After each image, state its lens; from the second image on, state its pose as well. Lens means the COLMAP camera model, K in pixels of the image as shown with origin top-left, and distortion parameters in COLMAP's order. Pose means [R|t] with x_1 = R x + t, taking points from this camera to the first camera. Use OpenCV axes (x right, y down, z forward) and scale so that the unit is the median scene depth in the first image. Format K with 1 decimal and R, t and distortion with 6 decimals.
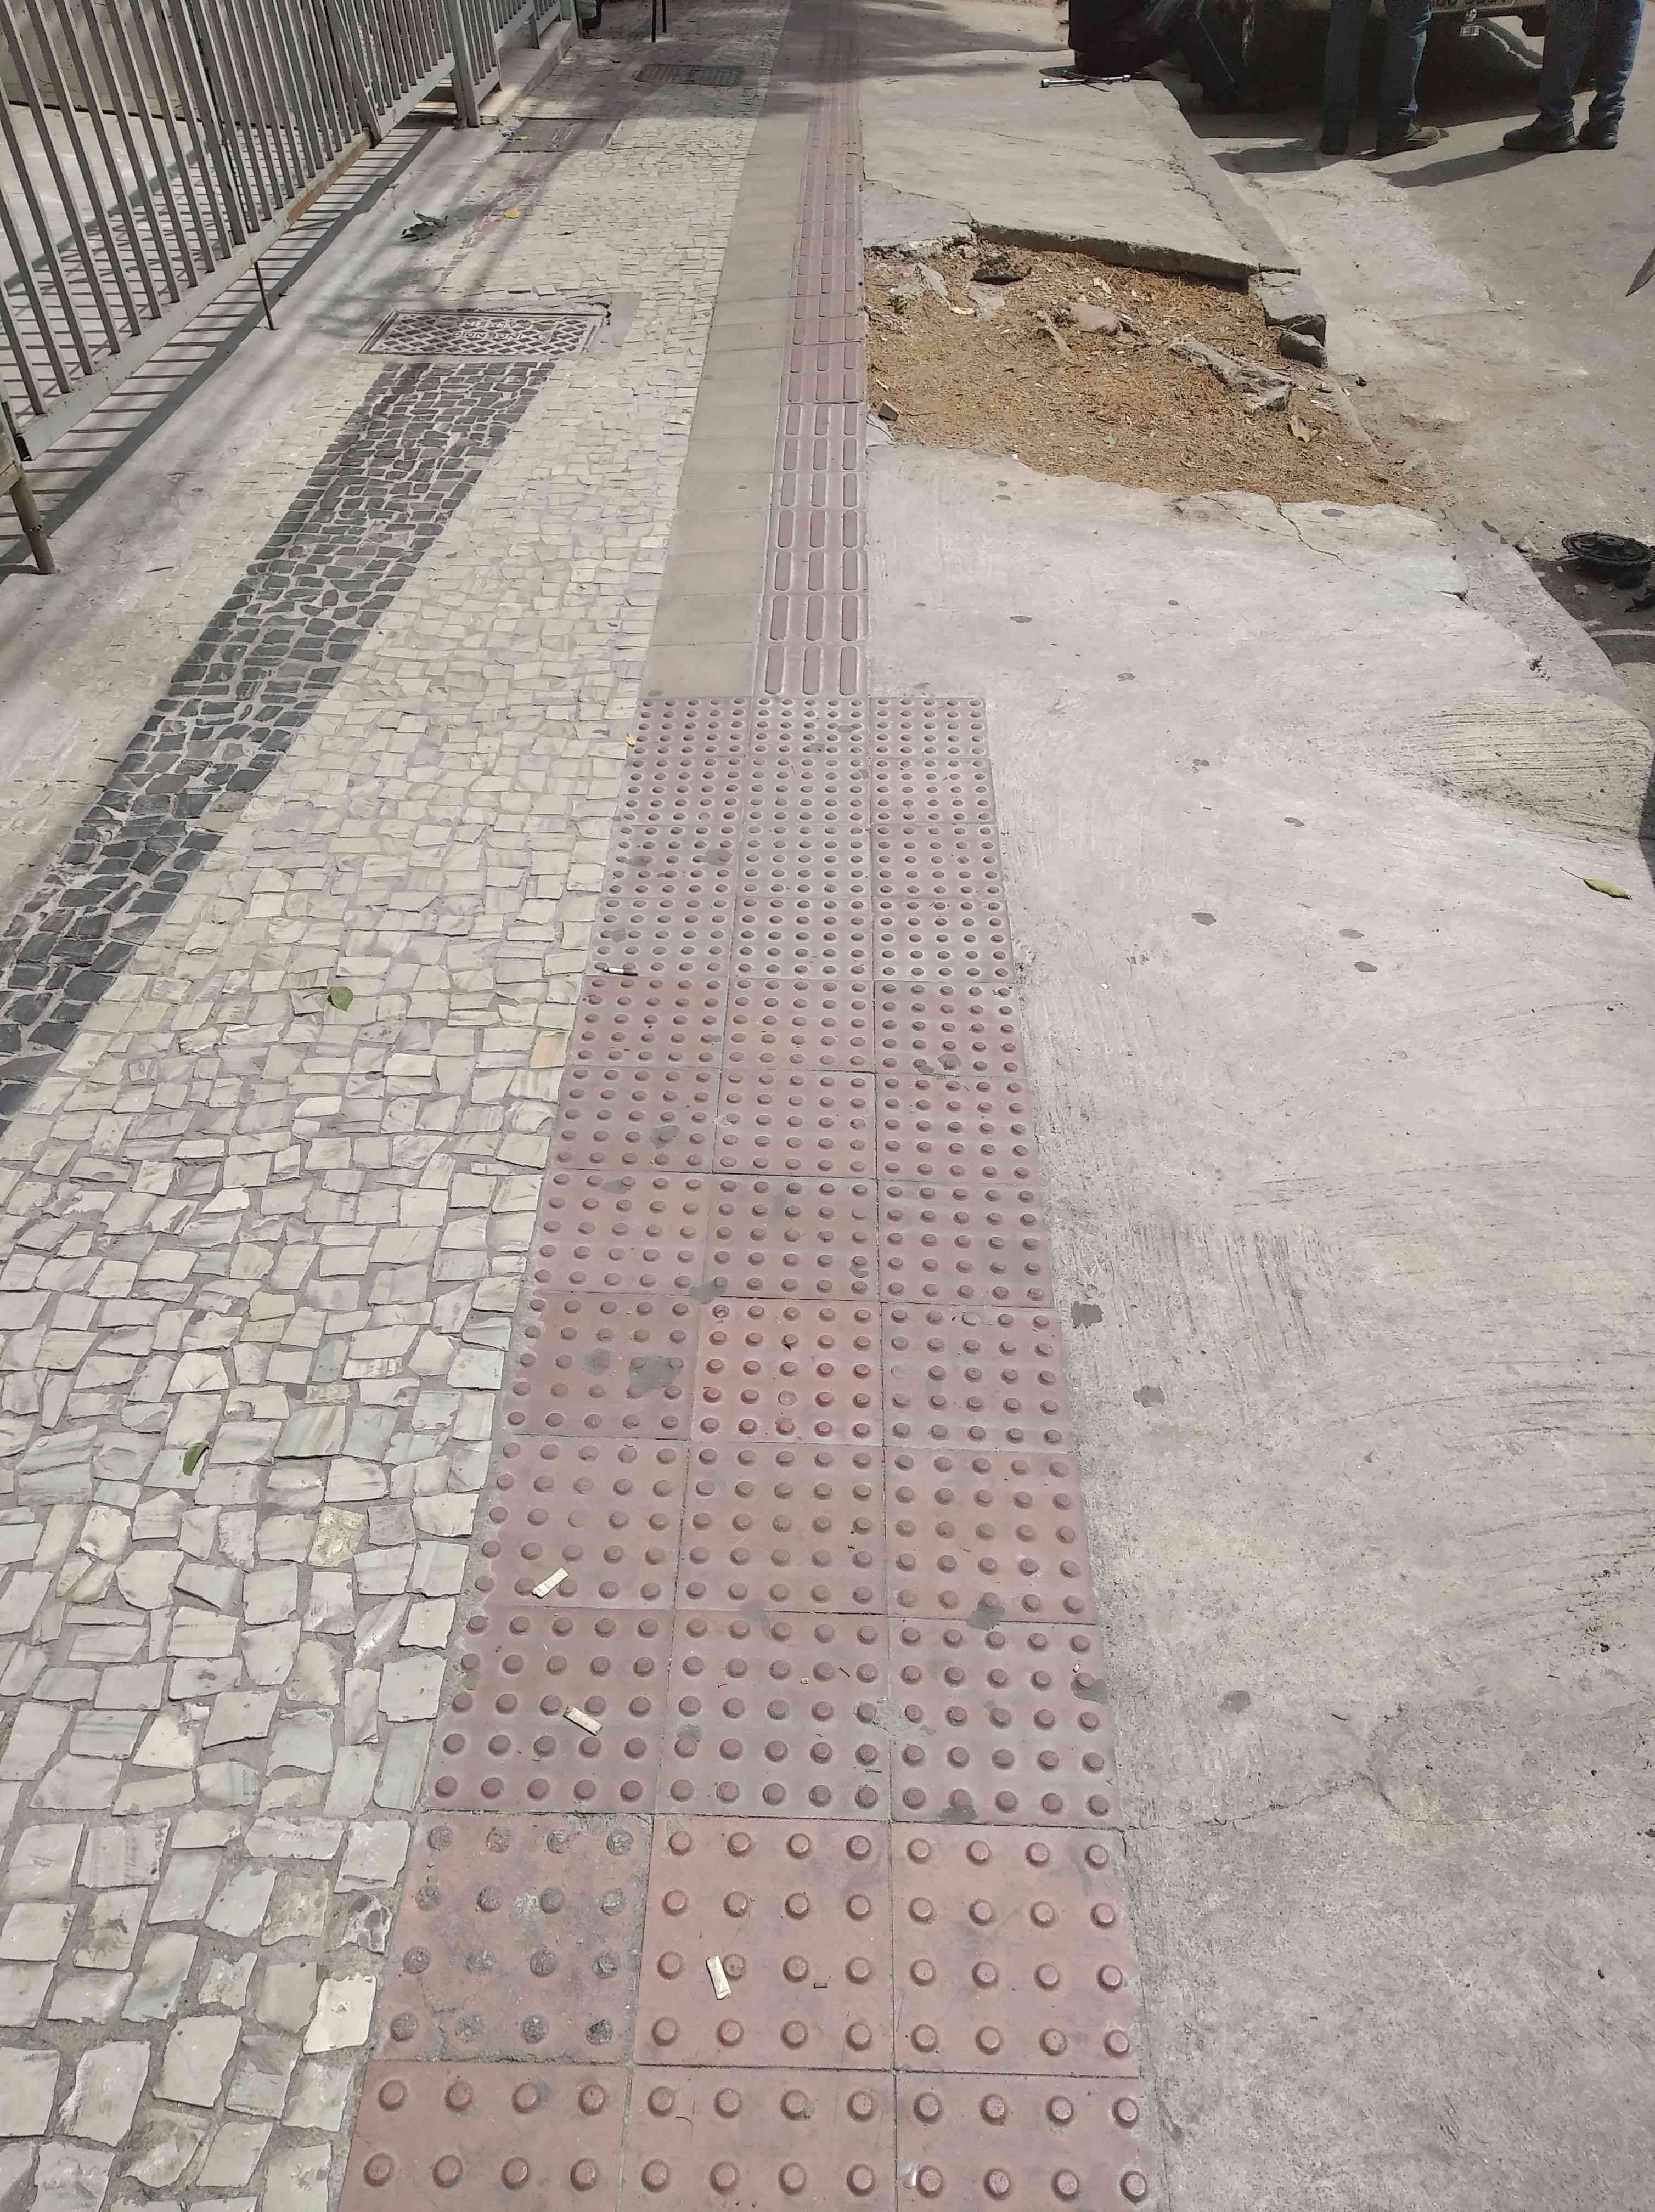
lens RADIAL K [[1677.9, 0, 819.8], [0, 1677.9, 1133.6], [0, 0, 1]] dist [0.032185, -0.058511]
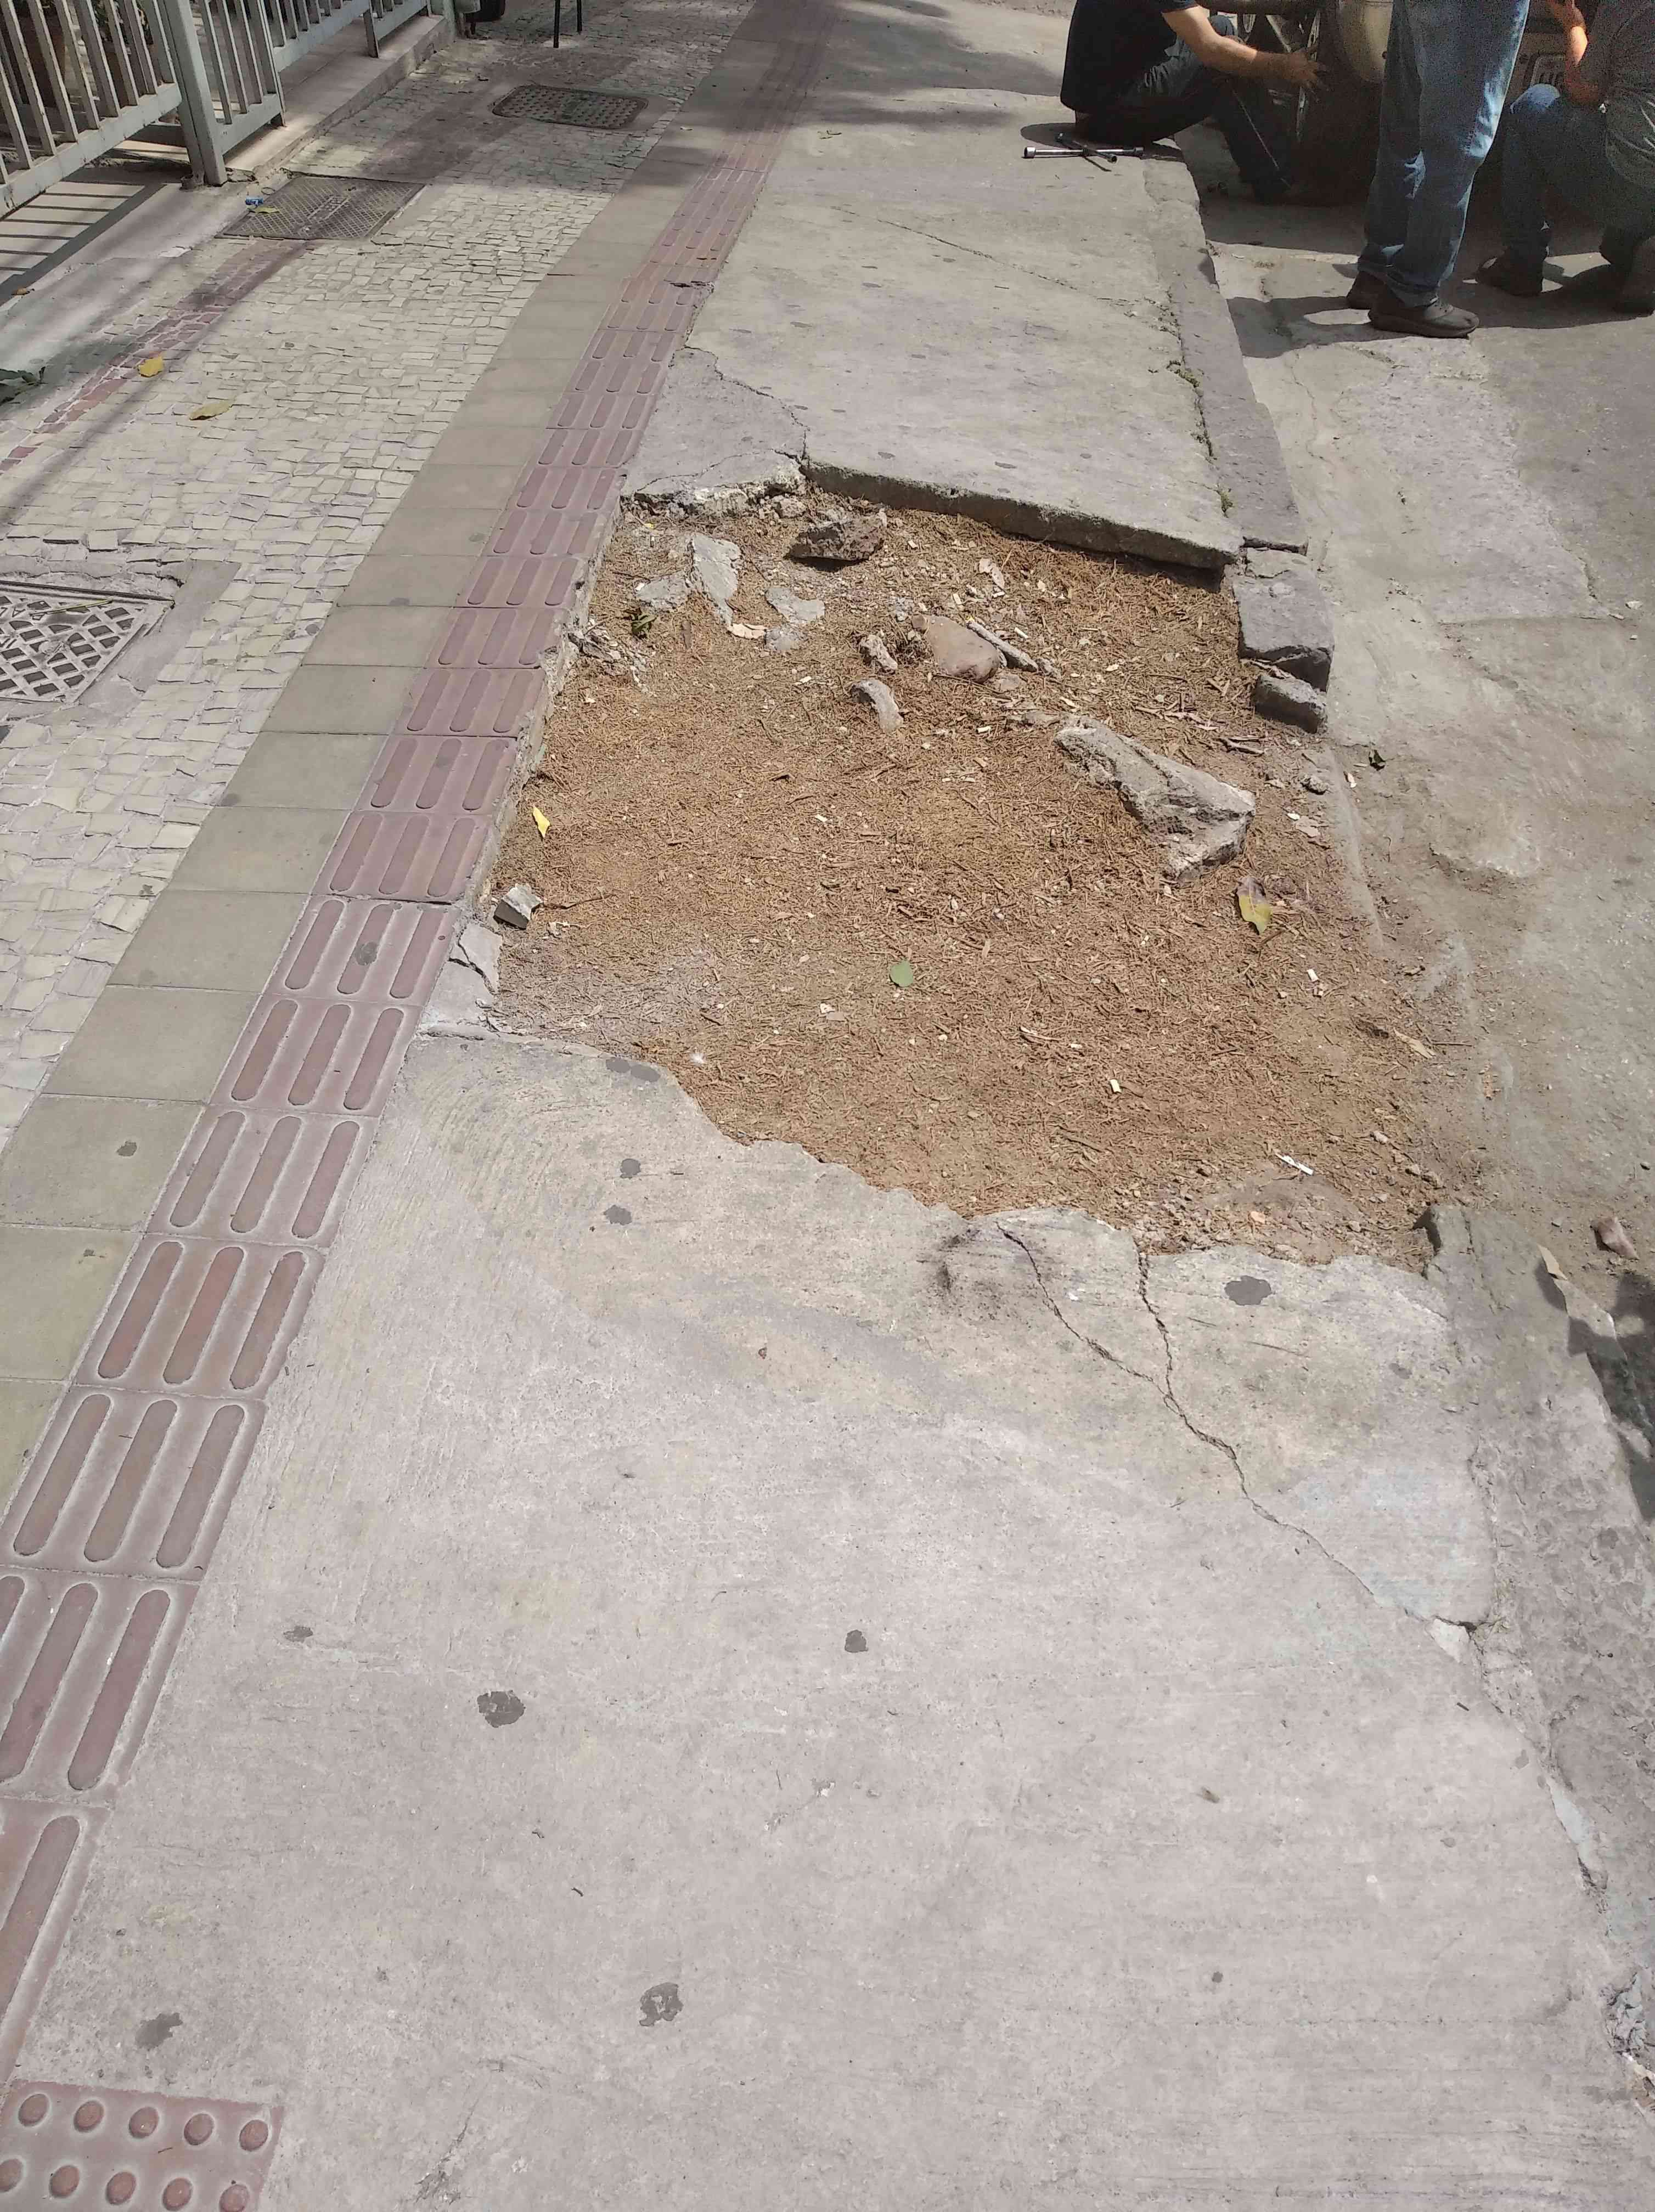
lens RADIAL K [[1677.9, 0, 828.5], [0, 1677.9, 1114.2], [0, 0, 1]] dist [0.032185, -0.058511]
pose [[0.997050, 0.076245, -0.008886, 0.134725], [-0.076022, 0.996837, 0.023165, -0.325452], [0.010624, -0.022421, 0.999692, 0.368657]]
